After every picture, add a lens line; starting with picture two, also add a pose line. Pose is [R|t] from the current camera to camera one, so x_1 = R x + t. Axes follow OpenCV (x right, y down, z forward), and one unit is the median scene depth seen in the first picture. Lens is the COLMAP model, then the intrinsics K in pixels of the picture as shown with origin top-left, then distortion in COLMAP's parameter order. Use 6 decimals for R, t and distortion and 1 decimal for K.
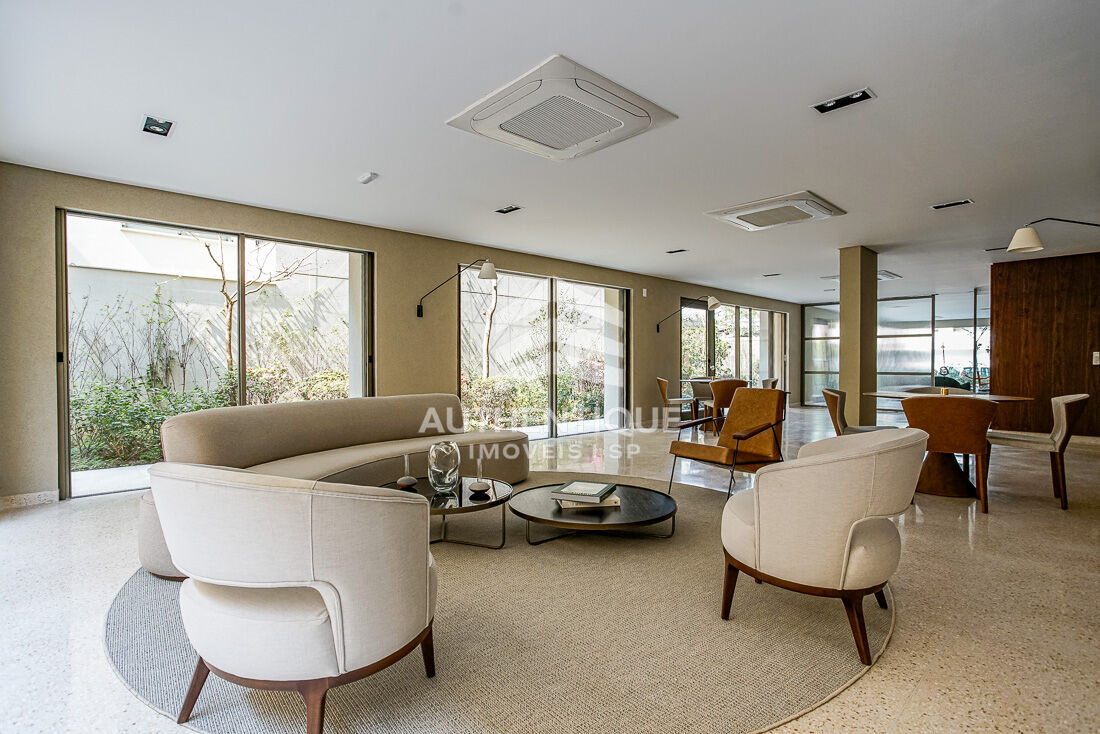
lens RADIAL K [[556.0, 0, 544.4], [0, 556.0, 368.1], [0, 0, 1]] dist [0.003525, 0.001022]
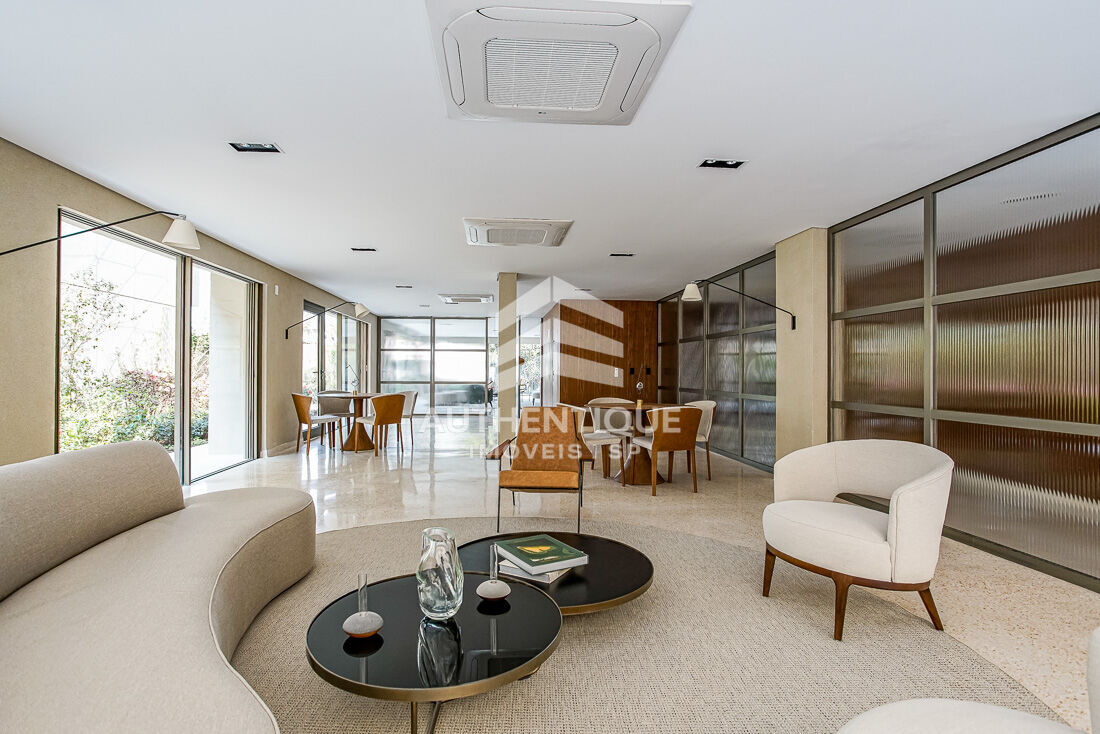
lens RADIAL K [[556.0, 0, 543.2], [0, 556.0, 368.0], [0, 0, 1]] dist [0.003525, 0.001022]
pose [[0.636993, 0.007203, 0.770836, -0.153912], [0.001717, 0.999941, -0.010763, -0.008757], [-0.770868, 0.008180, 0.636942, 0.137930]]
